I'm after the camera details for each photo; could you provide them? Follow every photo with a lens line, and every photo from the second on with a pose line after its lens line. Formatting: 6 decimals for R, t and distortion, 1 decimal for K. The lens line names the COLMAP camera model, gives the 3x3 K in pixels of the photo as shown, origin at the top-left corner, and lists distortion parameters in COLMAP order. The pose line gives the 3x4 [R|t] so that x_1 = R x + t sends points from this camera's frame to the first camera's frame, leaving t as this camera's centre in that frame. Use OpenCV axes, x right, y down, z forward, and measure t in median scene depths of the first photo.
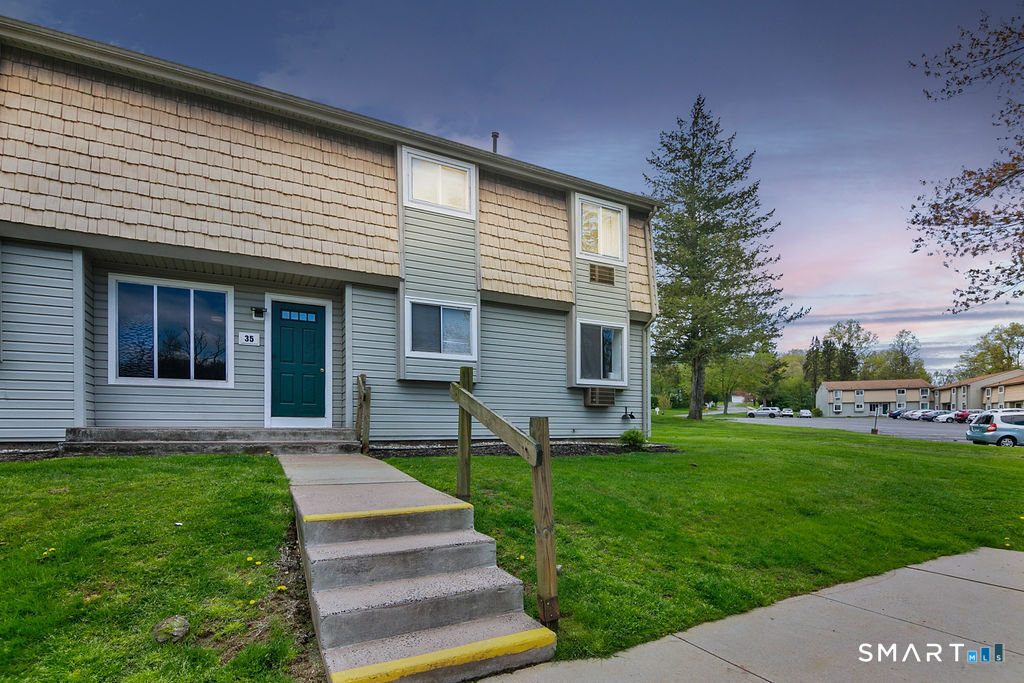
lens RADIAL K [[487.1, 0, 521.4], [0, 487.1, 417.5], [0, 0, 1]] dist [-0.009660, -0.001858]
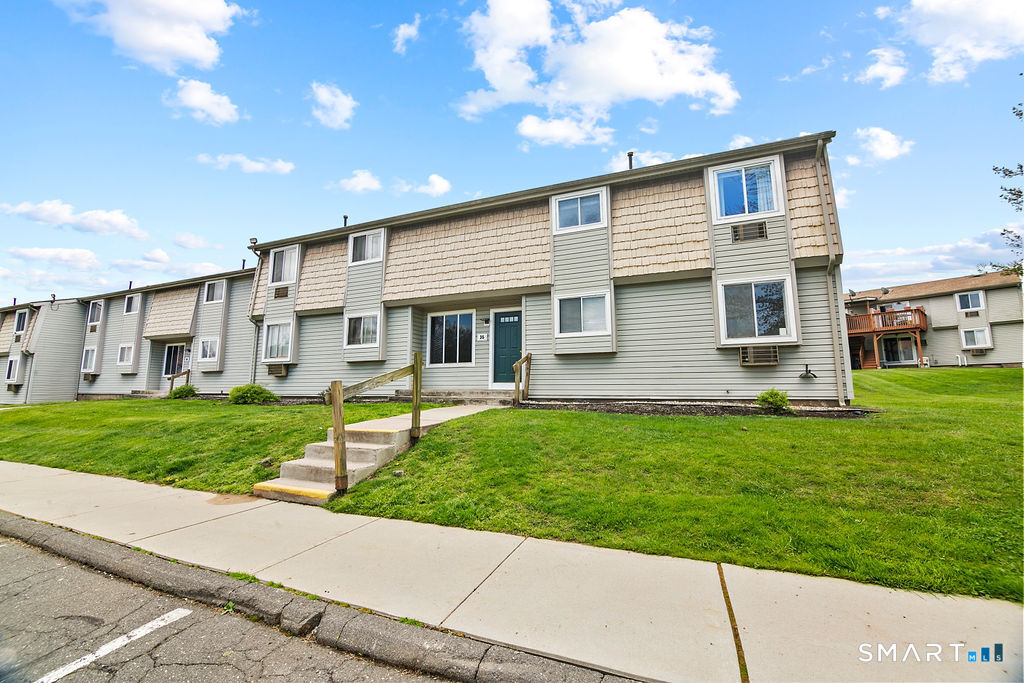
lens RADIAL K [[408.7, 0, 513.7], [0, 408.7, 322.2], [0, 0, 1]] dist [-0.011130, -0.000344]
pose [[0.641366, -0.129104, -0.756295, 0.583129], [0.016361, 0.987818, -0.154751, 0.010750], [0.767061, 0.086878, 0.635665, 0.152216]]
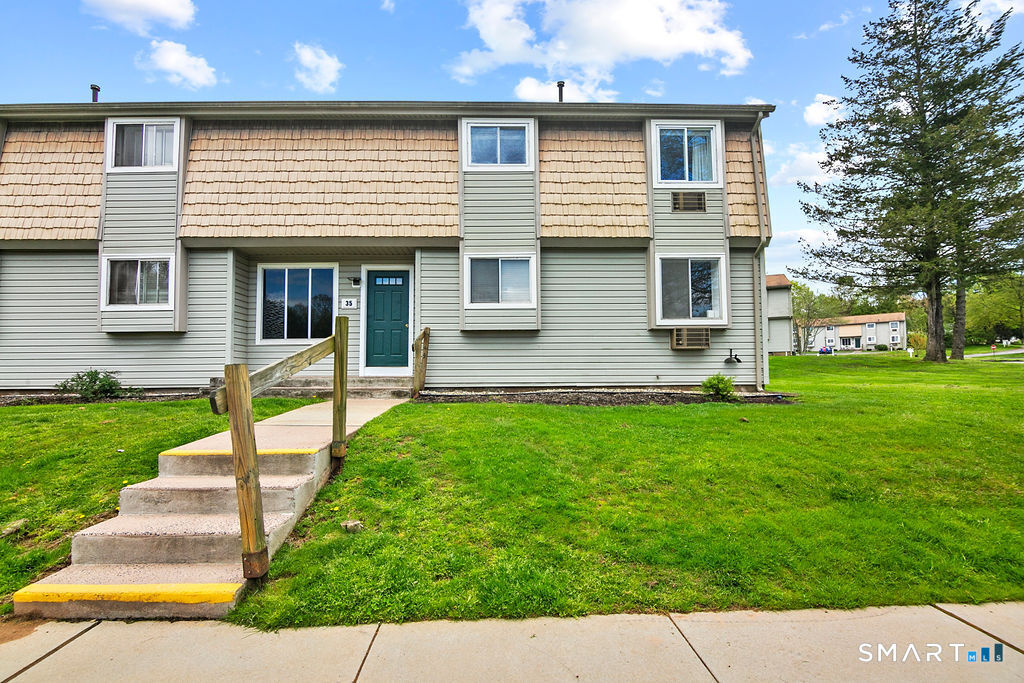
lens RADIAL K [[465.4, 0, 512.0], [0, 465.4, 342.1], [0, 0, 1]] dist [-0.011346, -0.001511]
pose [[0.895028, -0.038996, -0.444302, 0.308118], [0.016767, 0.998408, -0.053853, 0.004904], [0.445695, 0.040750, 0.894257, 0.132012]]
